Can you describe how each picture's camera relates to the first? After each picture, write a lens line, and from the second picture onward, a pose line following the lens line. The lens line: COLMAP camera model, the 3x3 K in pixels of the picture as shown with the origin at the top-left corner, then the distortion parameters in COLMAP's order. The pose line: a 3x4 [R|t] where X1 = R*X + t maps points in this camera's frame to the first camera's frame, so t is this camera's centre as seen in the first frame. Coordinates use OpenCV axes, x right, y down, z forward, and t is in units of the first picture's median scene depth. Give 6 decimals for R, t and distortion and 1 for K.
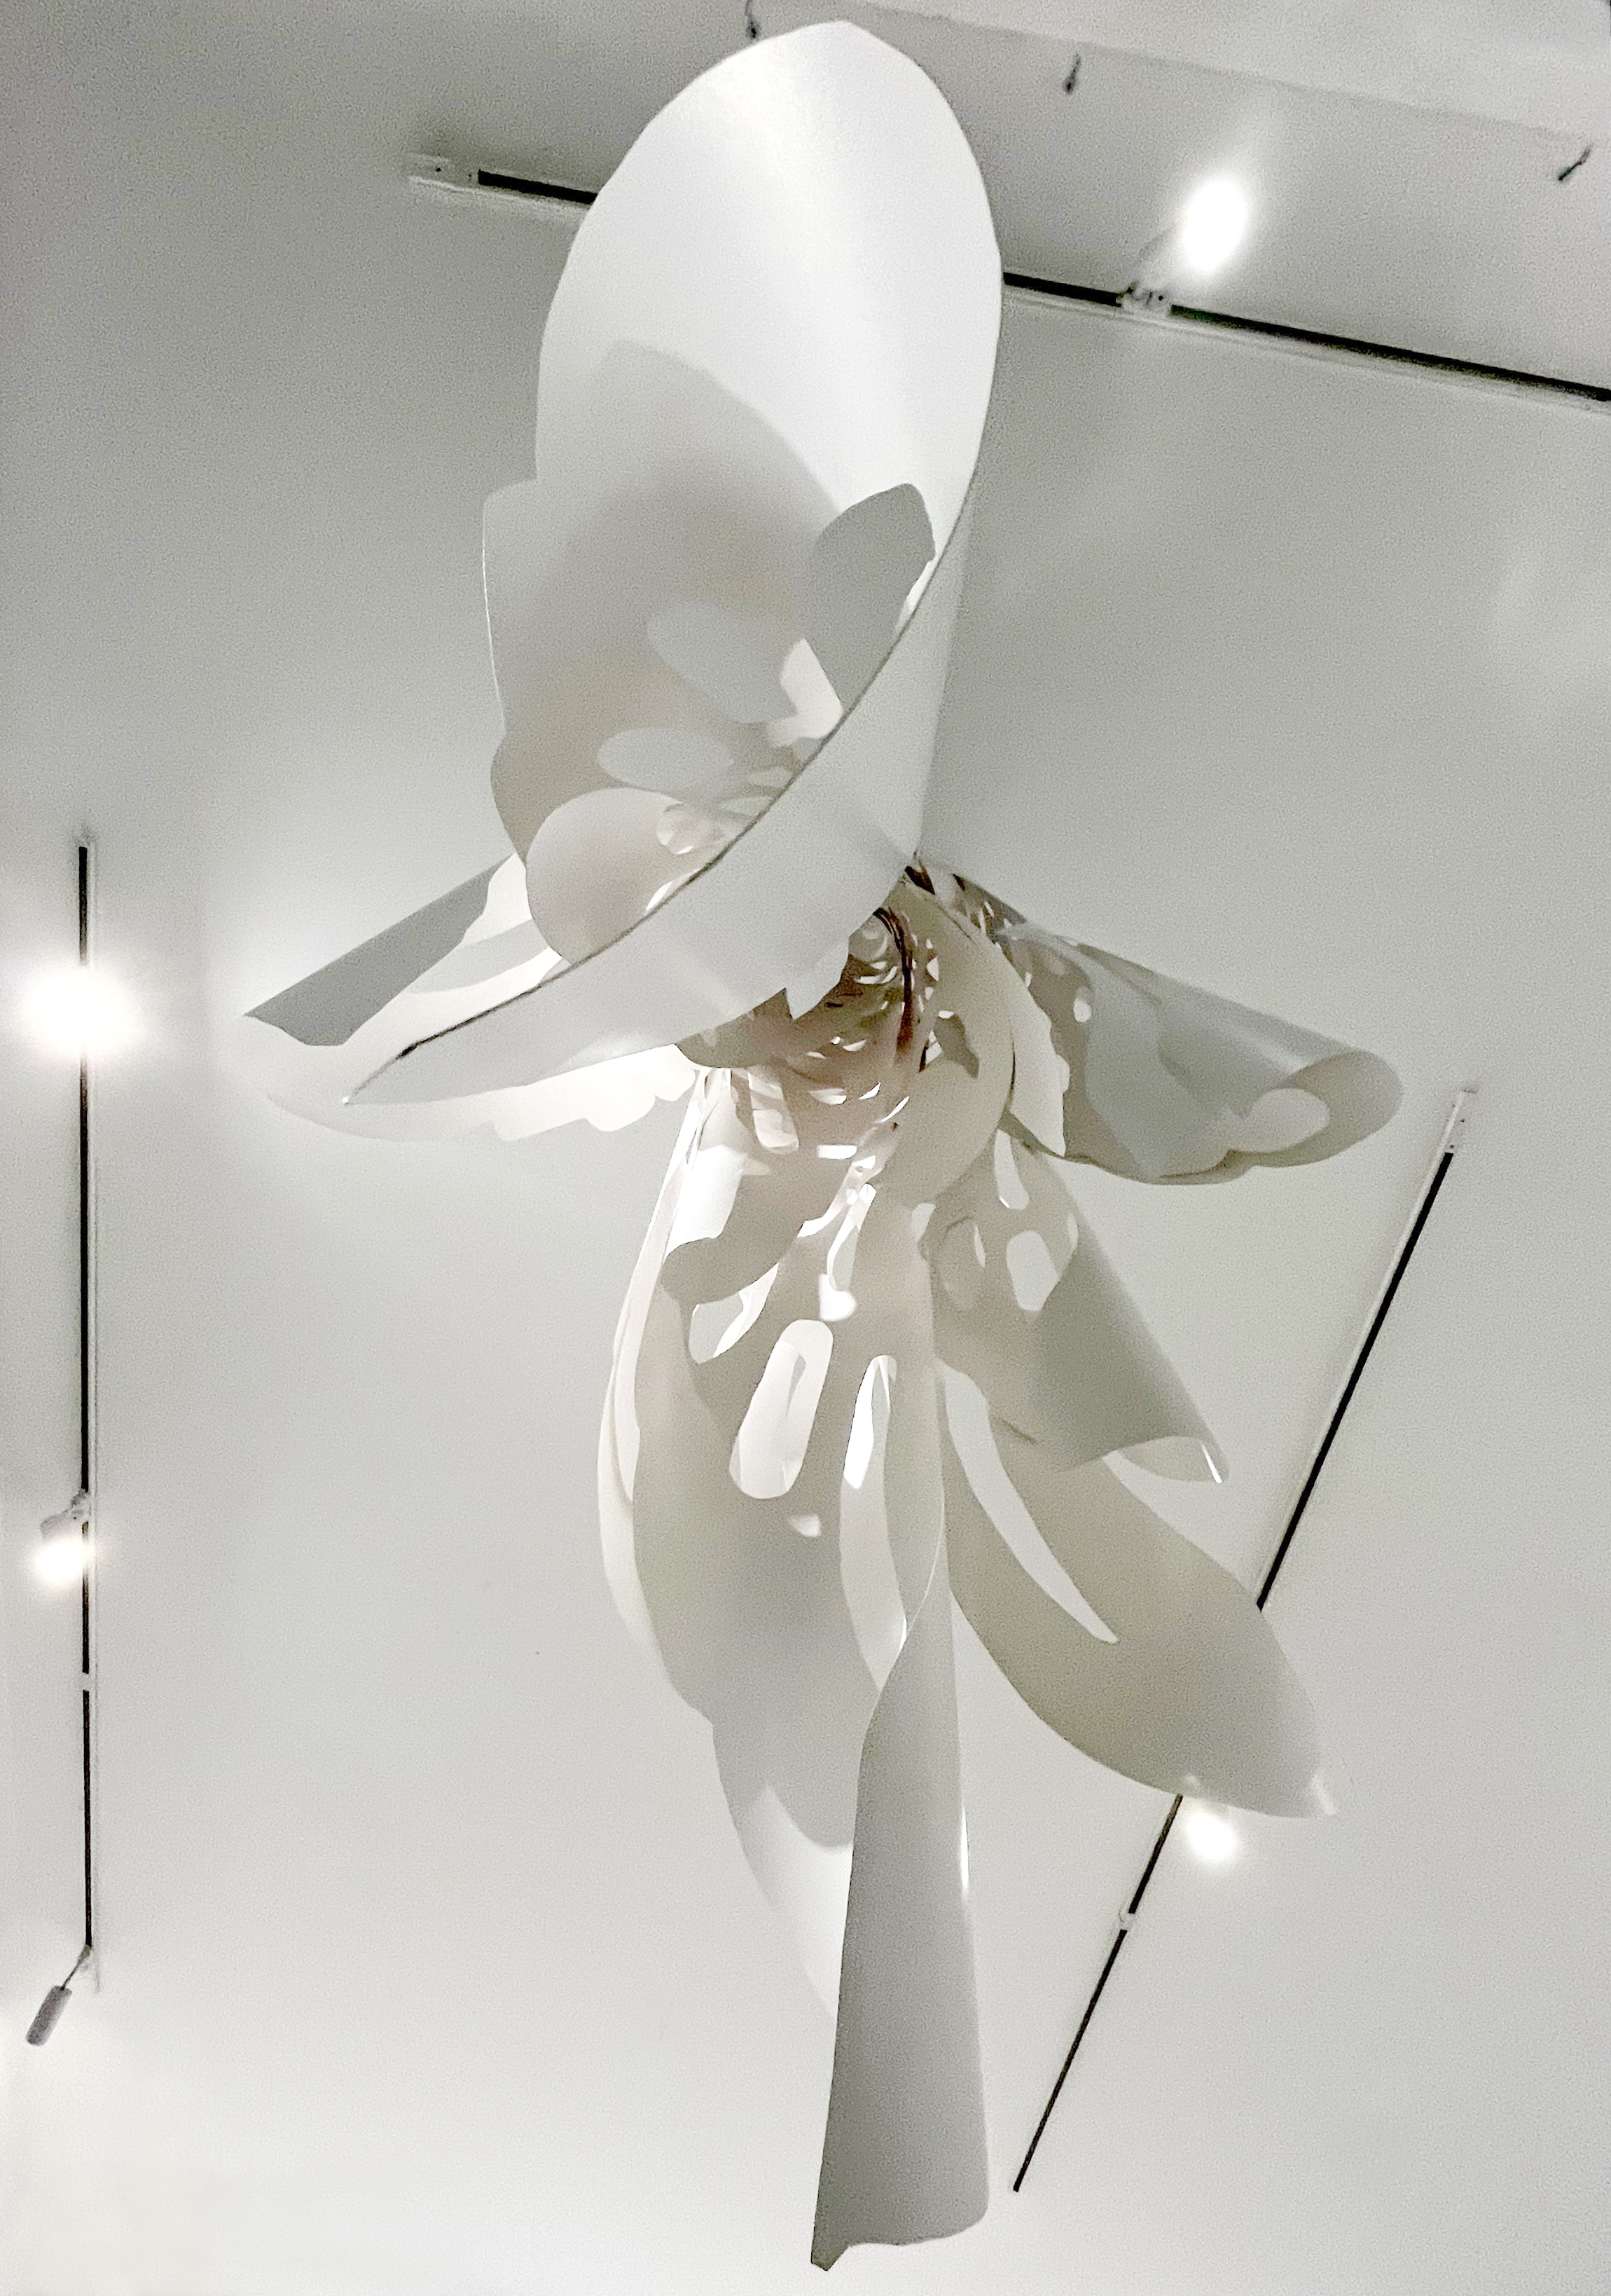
lens RADIAL K [[935.1, 0, 737.6], [0, 935.1, 1146.5], [0, 0, 1]] dist [0.000453, 0.000504]
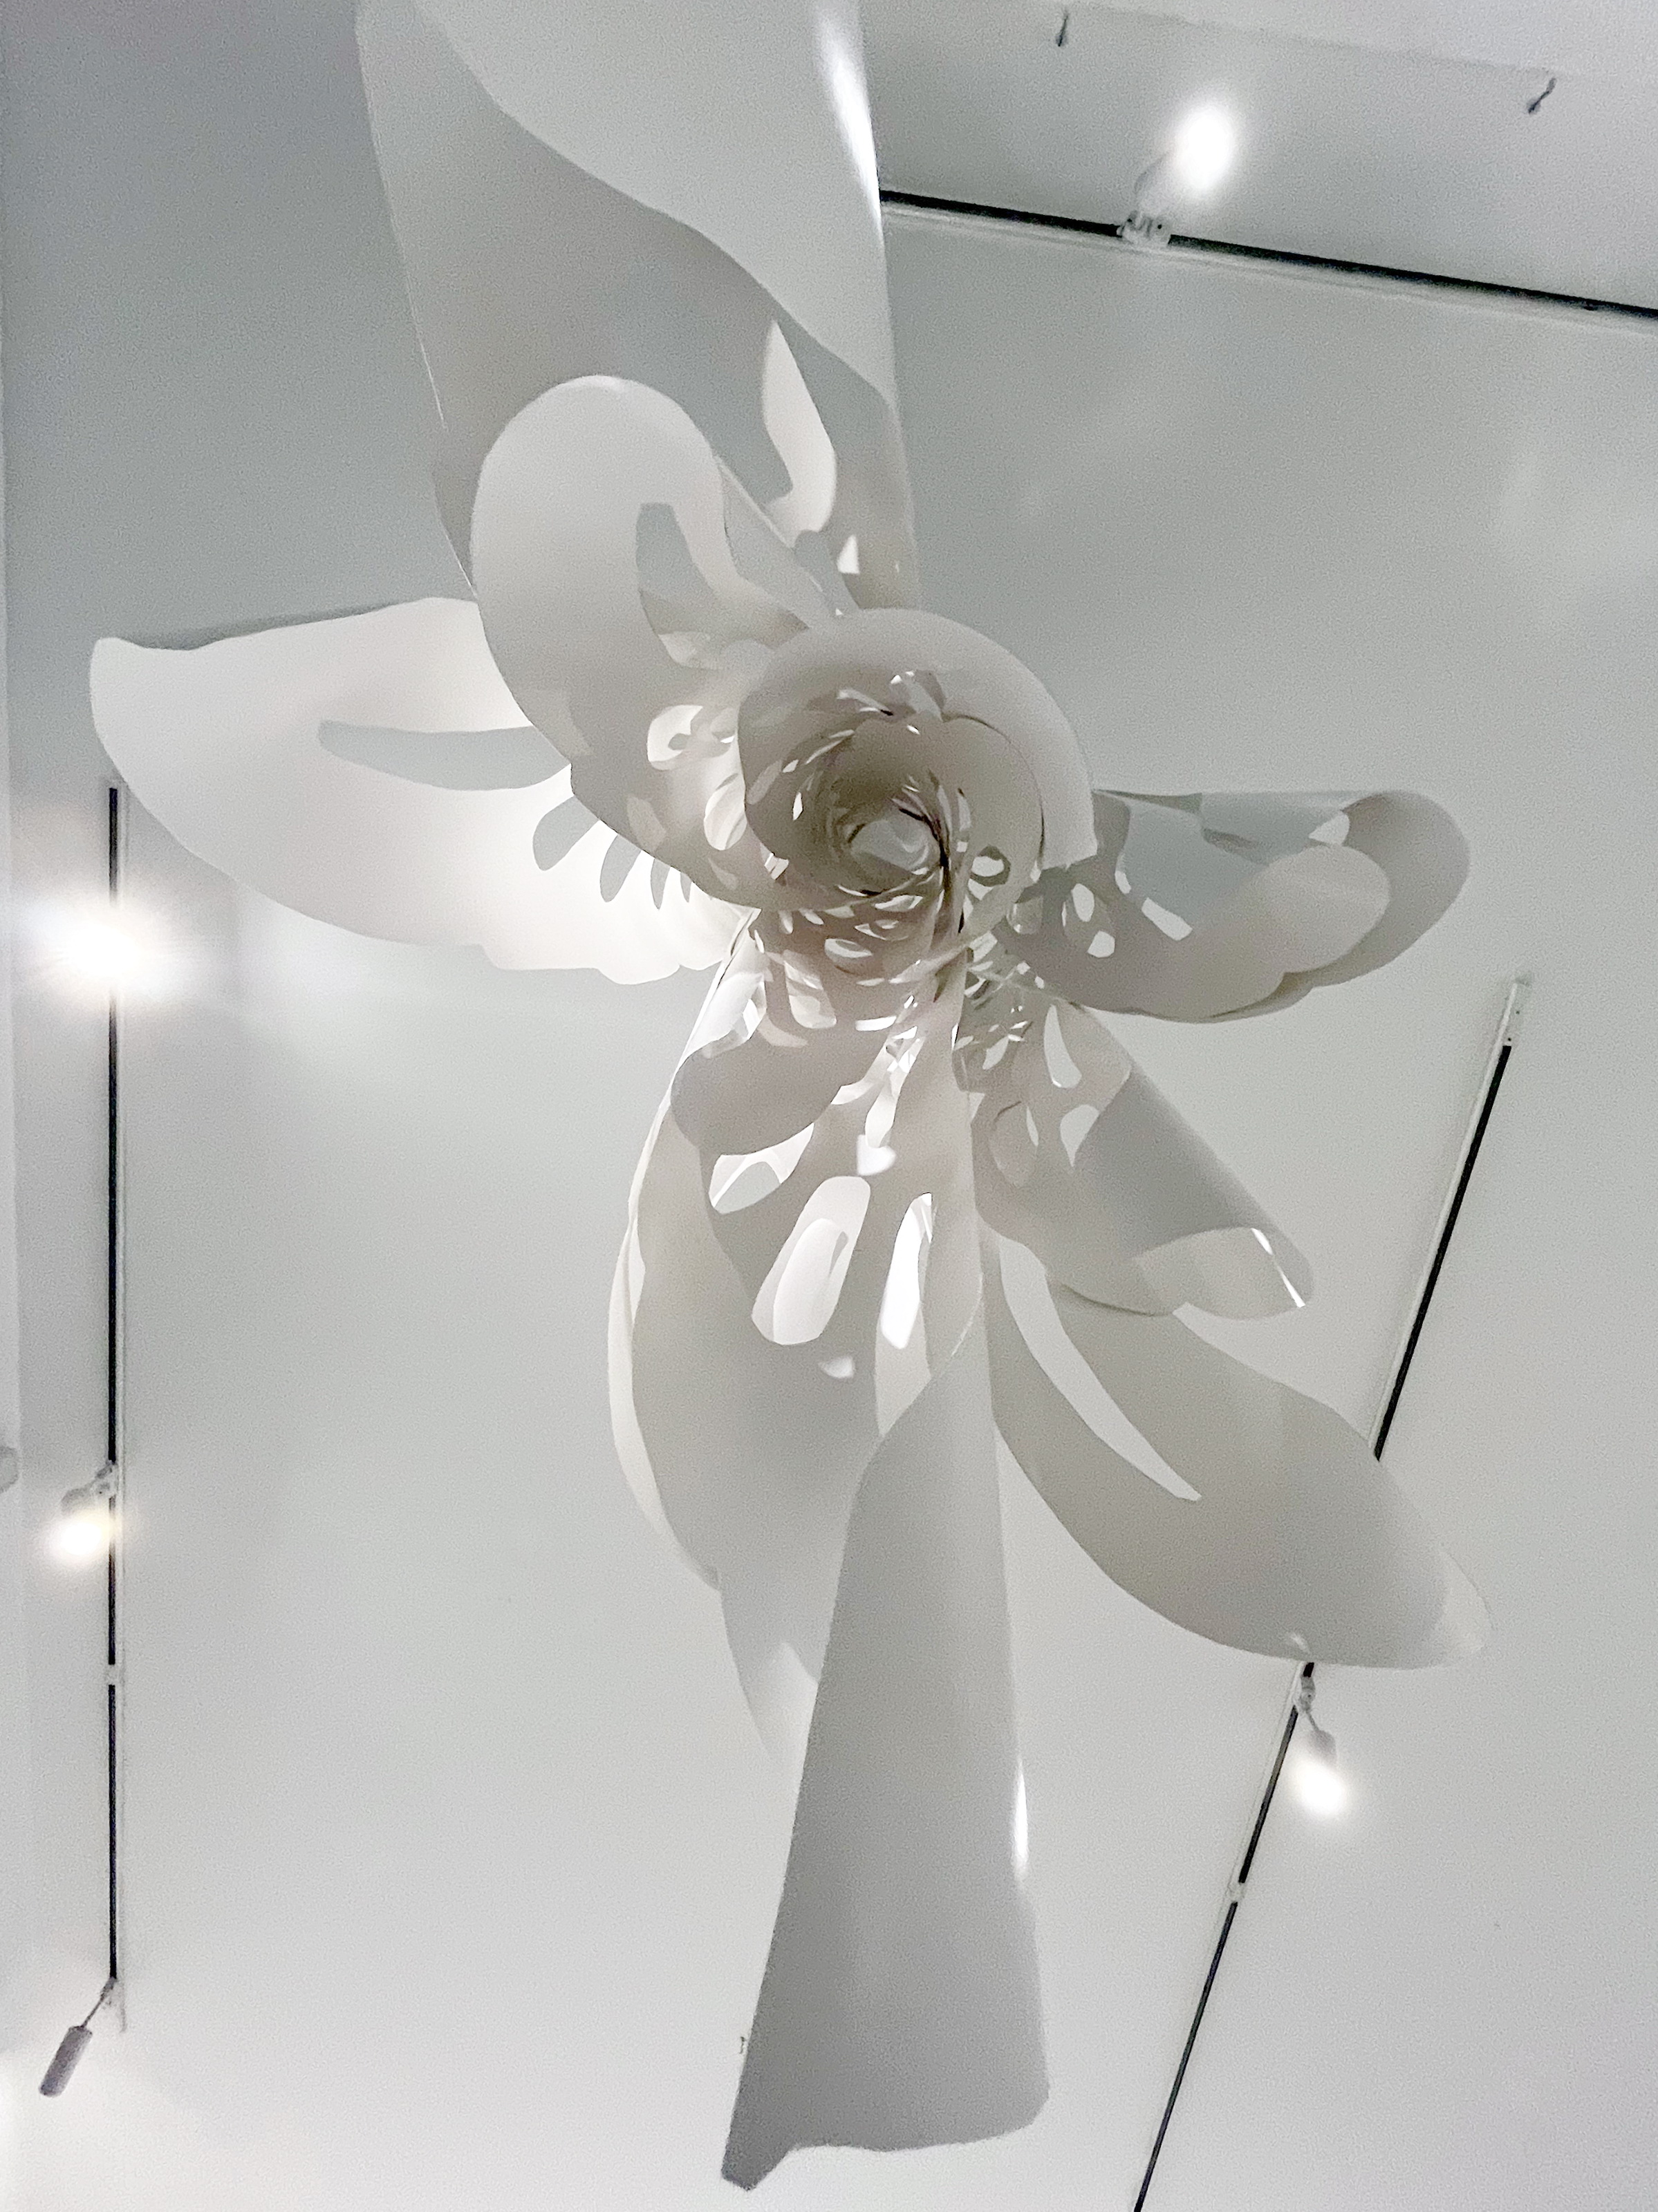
lens RADIAL K [[888.6, 0, 829.0], [0, 888.6, 1106.0], [0, 0, 1]] dist [0.001399, 0.000076]
pose [[0.999228, -0.037206, 0.012627, 0.042010], [0.038001, 0.996818, -0.070075, 0.143430], [-0.009979, 0.070501, 0.997462, 0.100363]]
